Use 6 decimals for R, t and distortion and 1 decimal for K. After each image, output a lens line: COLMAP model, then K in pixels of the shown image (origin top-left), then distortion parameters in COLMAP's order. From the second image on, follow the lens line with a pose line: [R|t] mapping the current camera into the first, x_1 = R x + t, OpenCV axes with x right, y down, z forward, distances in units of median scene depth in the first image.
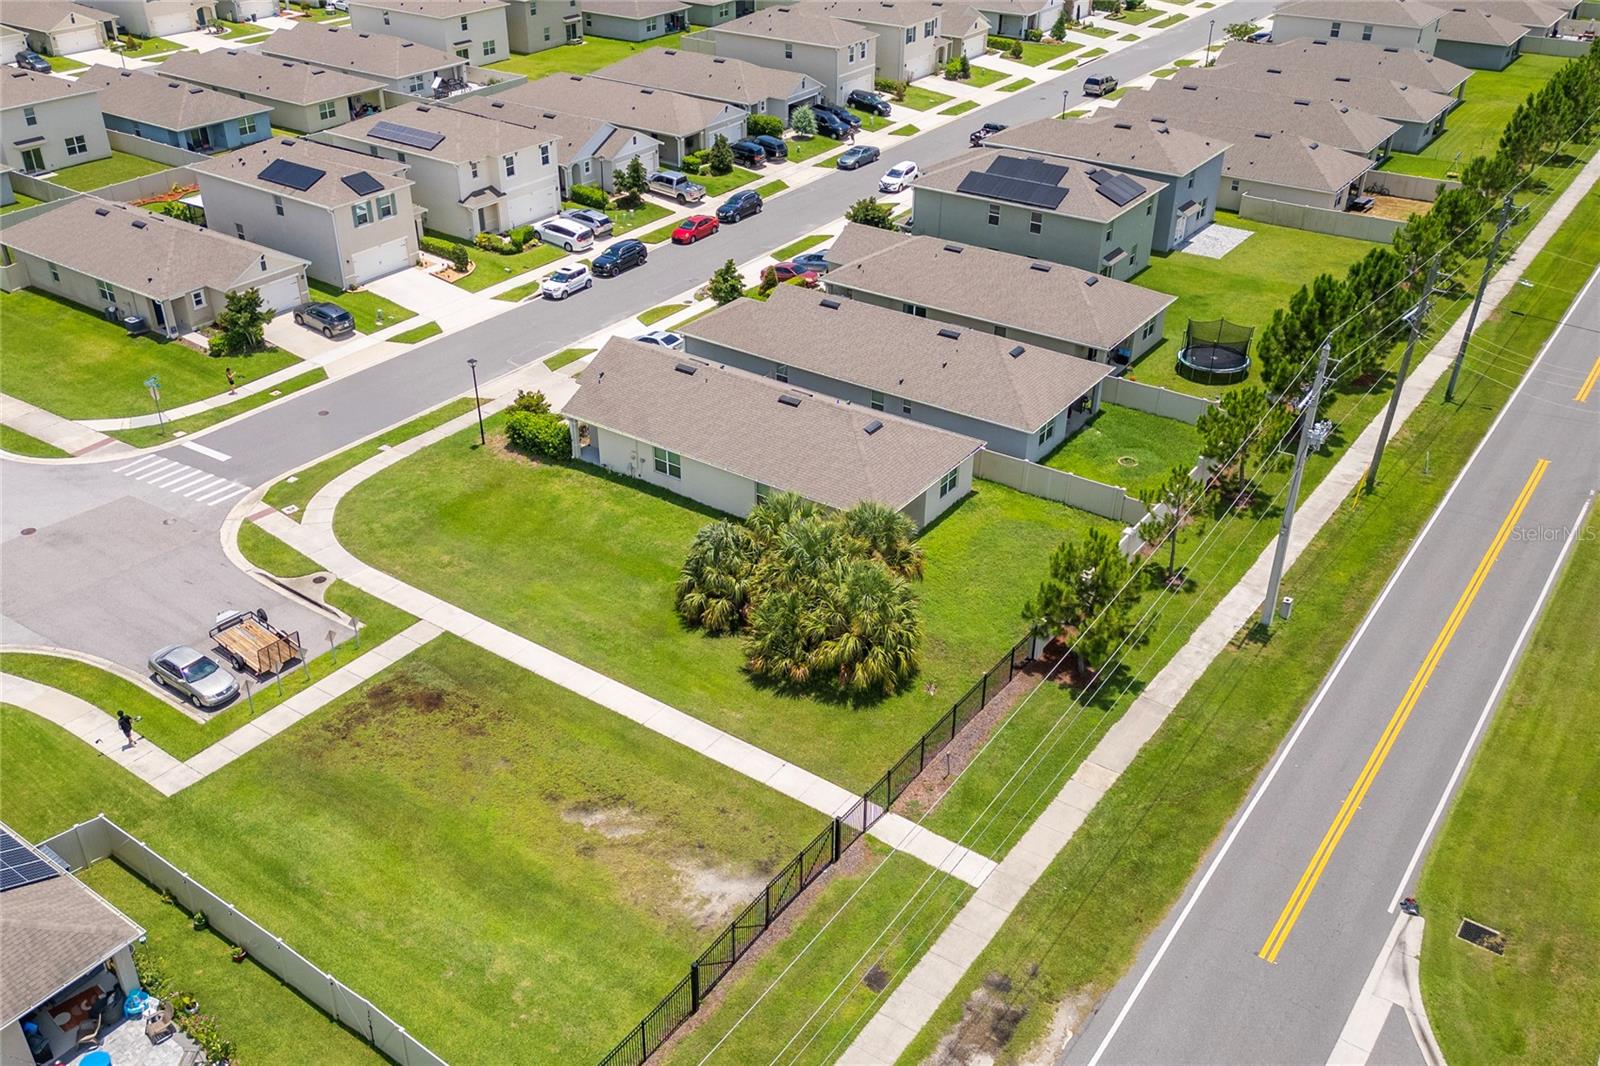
lens RADIAL K [[1398.0, 0, 761.9], [0, 1398.0, 532.3], [0, 0, 1]] dist [0.085897, -0.117582]
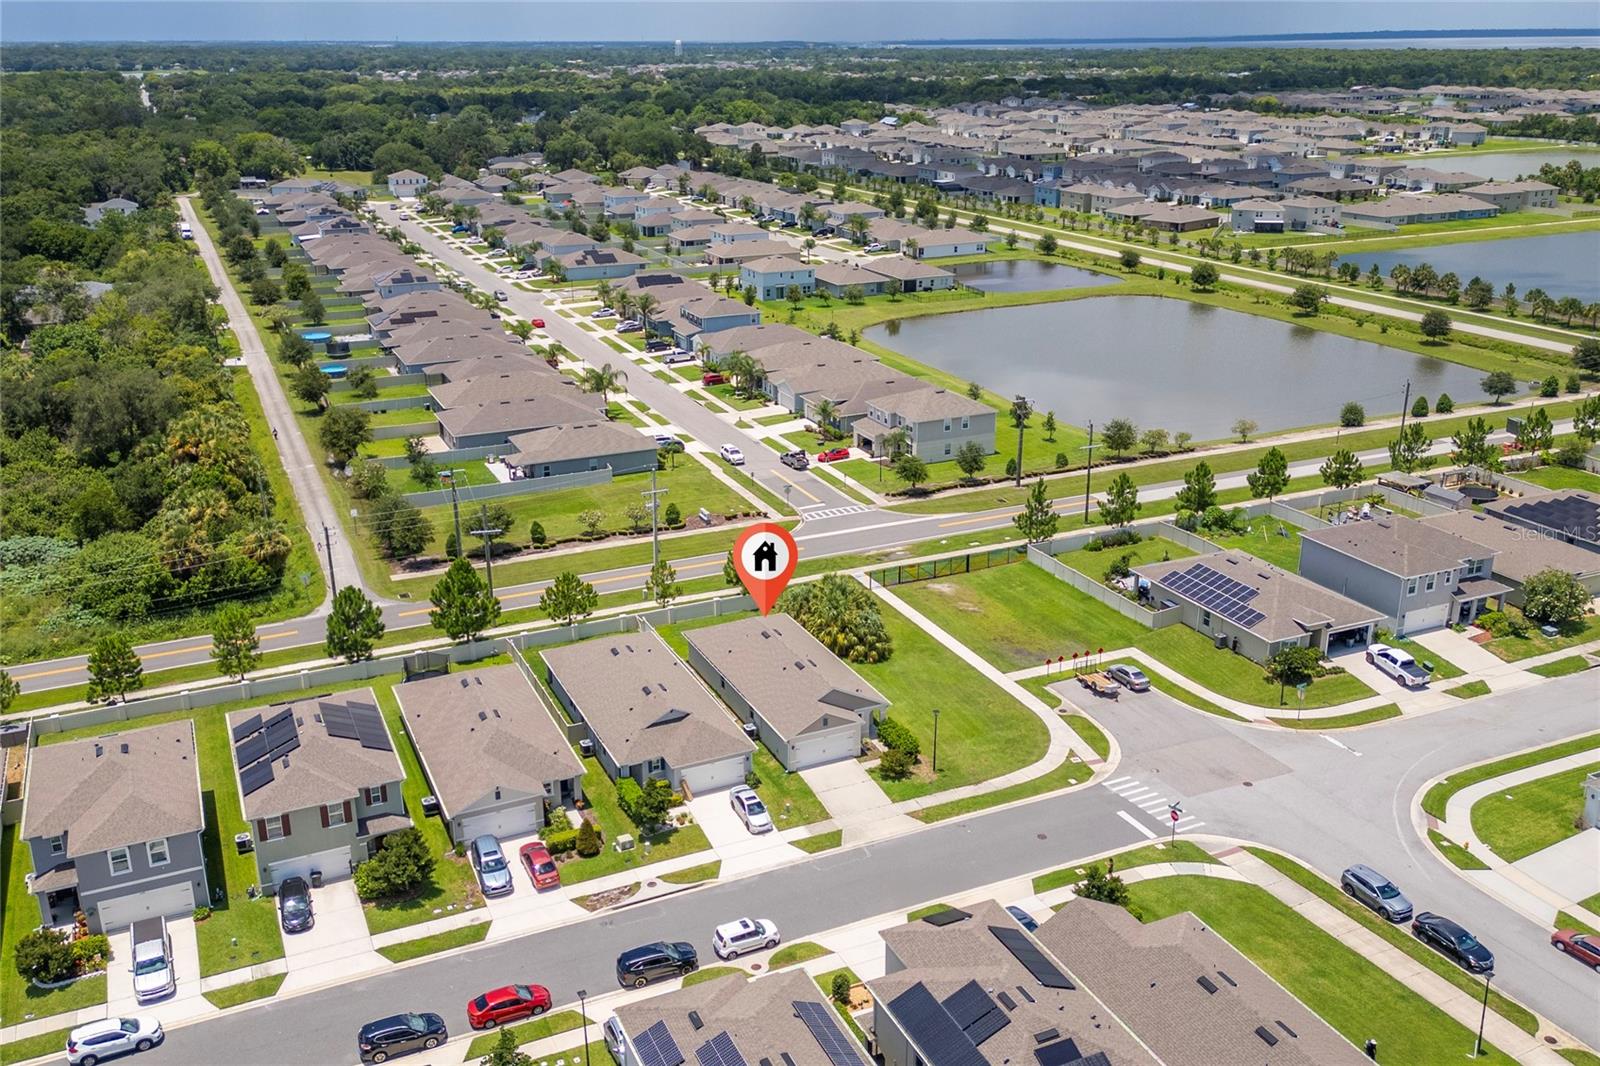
lens RADIAL K [[1394.8, 0, 792.0], [0, 1394.8, 551.2], [0, 0, 1]] dist [0.129392, -0.239065]
pose [[-0.871708, -0.158166, 0.463799, -0.680096], [0.258421, 0.655787, 0.709339, -1.207808], [-0.416347, 0.738191, -0.530781, 1.638254]]
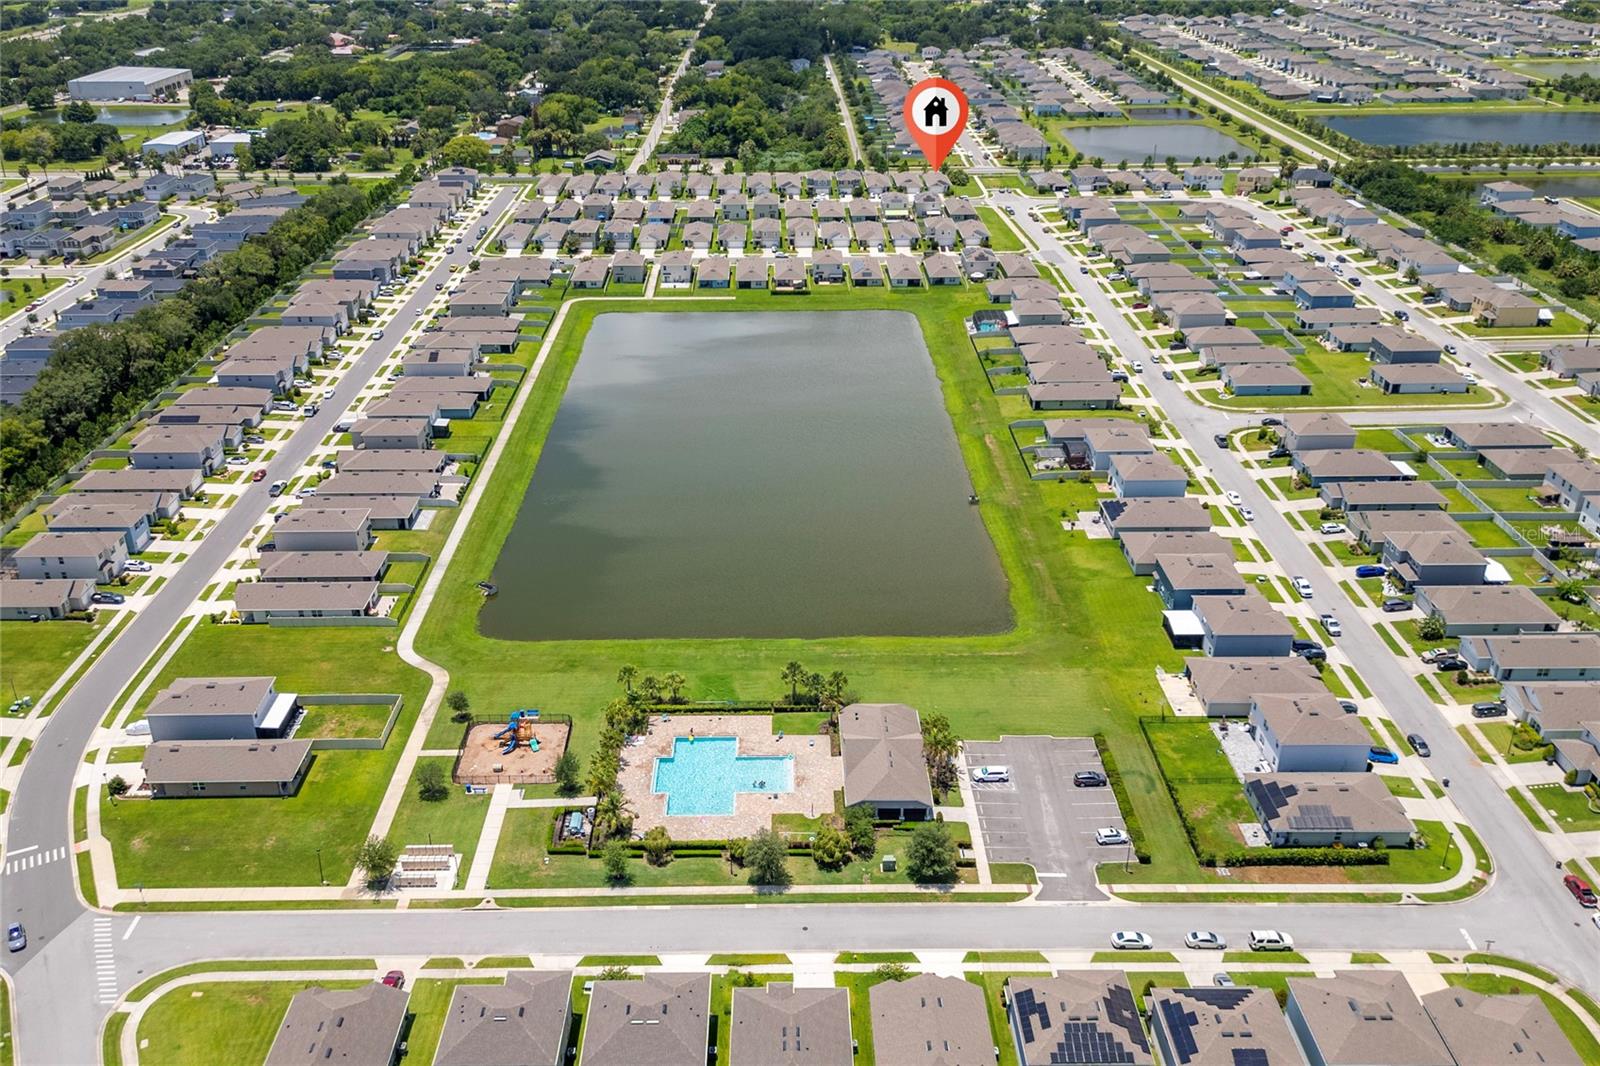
lens RADIAL K [[1348.2, 0, 792.9], [0, 1348.2, 530.9], [0, 0, 1]] dist [0.098845, -0.124933]
pose [[-0.607961, -0.338678, 0.718109, -5.361907], [0.411365, 0.639228, 0.649743, -3.895385], [-0.679089, 0.690424, -0.249306, 4.558719]]
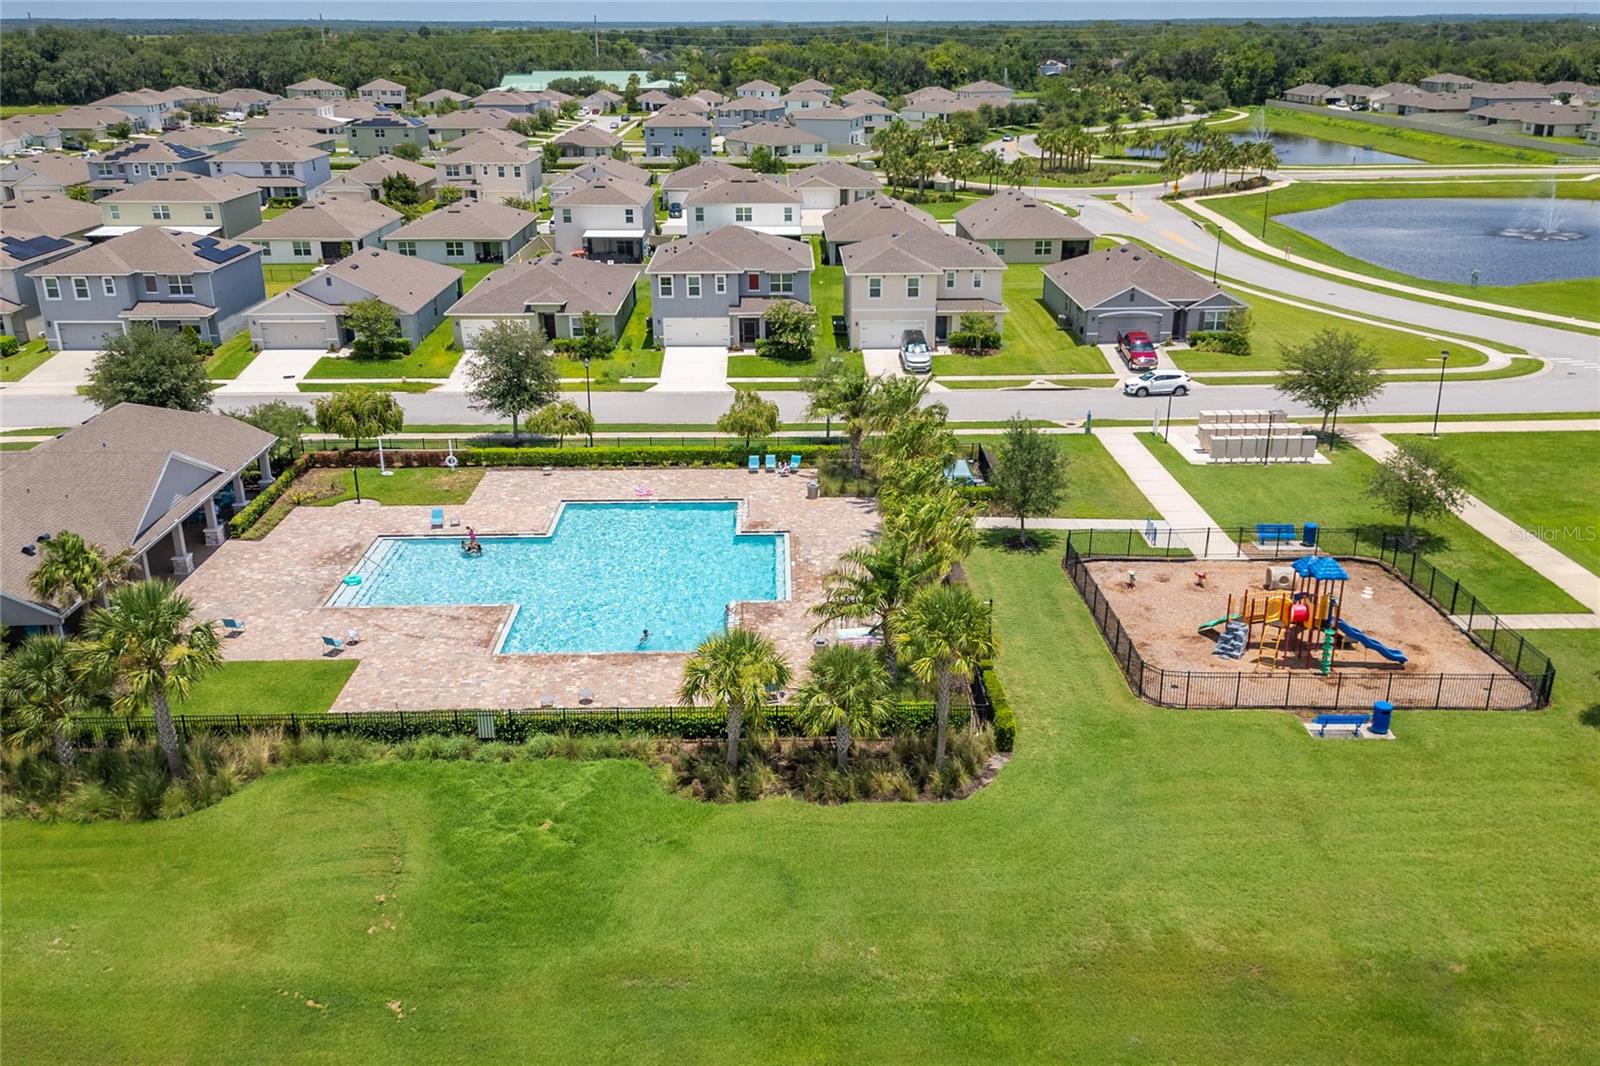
lens RADIAL K [[1348.2, 0, 792.9], [0, 1348.2, 530.9], [0, 0, 1]] dist [0.098845, -0.124933]
pose [[0.608864, 0.282600, -0.741230, -2.930062], [-0.403136, 0.914969, 0.017693, -2.106103], [0.683202, 0.288044, 0.671018, 3.864082]]
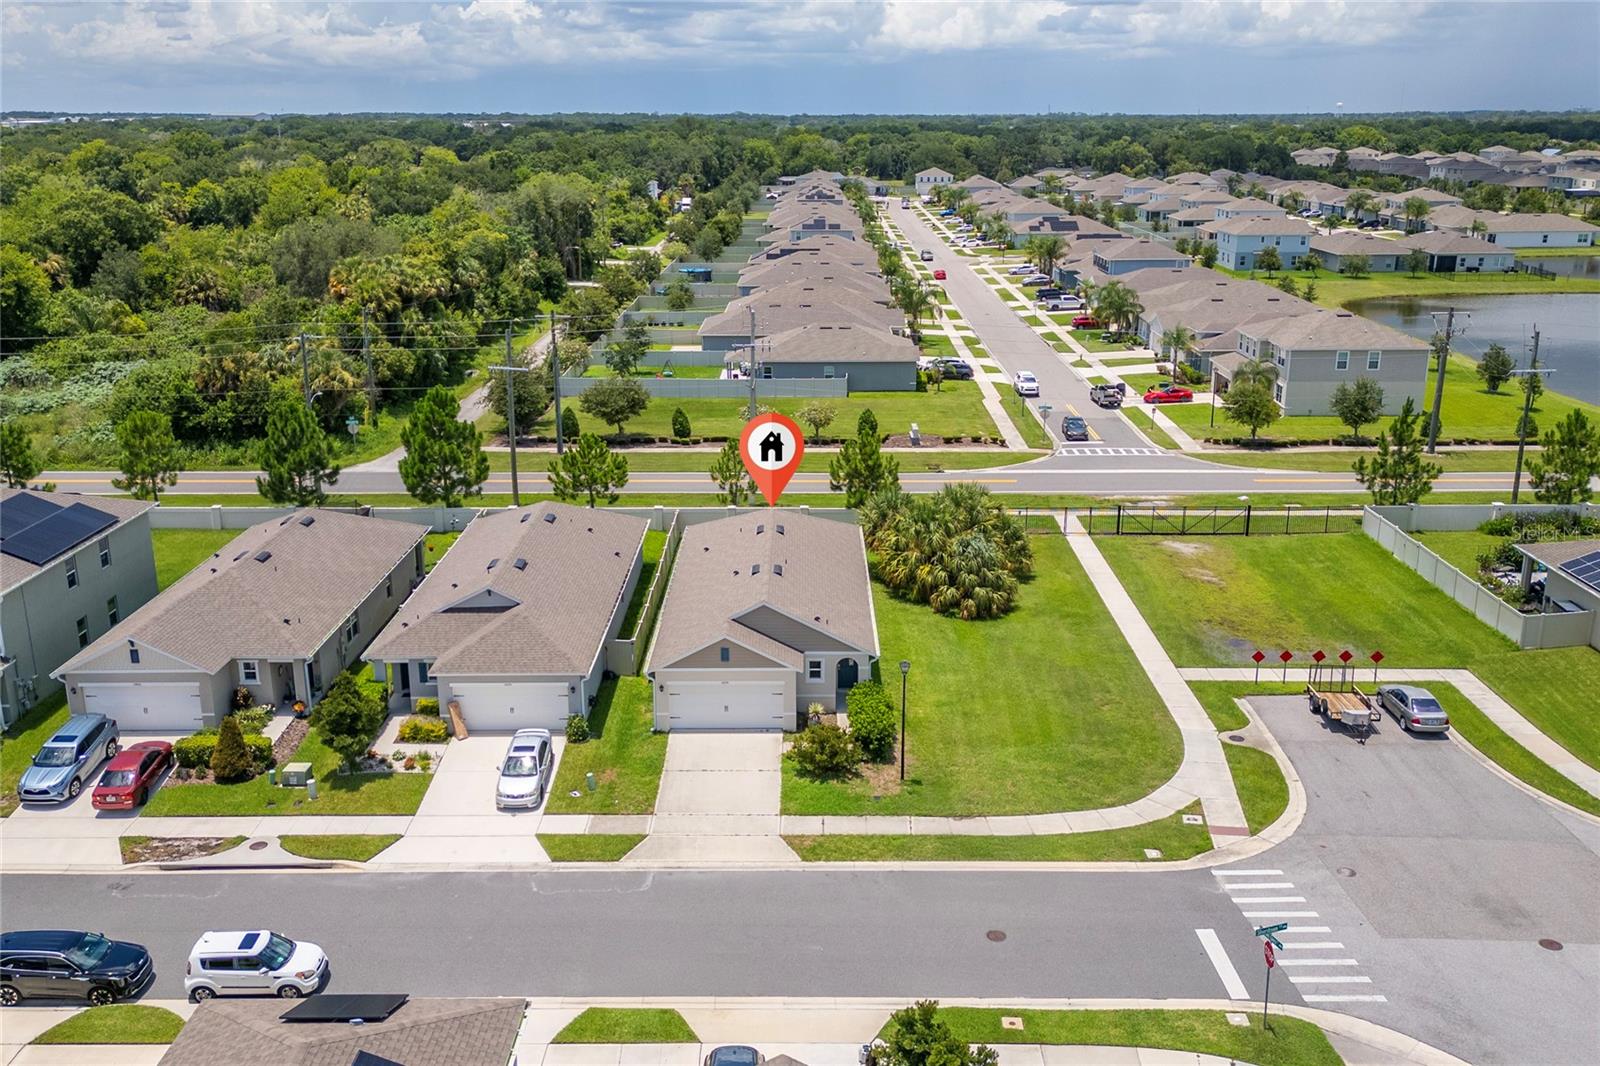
lens RADIAL K [[1414.0, 0, 783.4], [0, 1414.0, 537.3], [0, 0, 1]] dist [0.101186, -0.162548]
pose [[-0.579880, -0.225837, 0.782775, -0.714928], [0.418544, 0.741745, 0.524057, -0.570403], [-0.698971, 0.631516, -0.335600, 1.225370]]
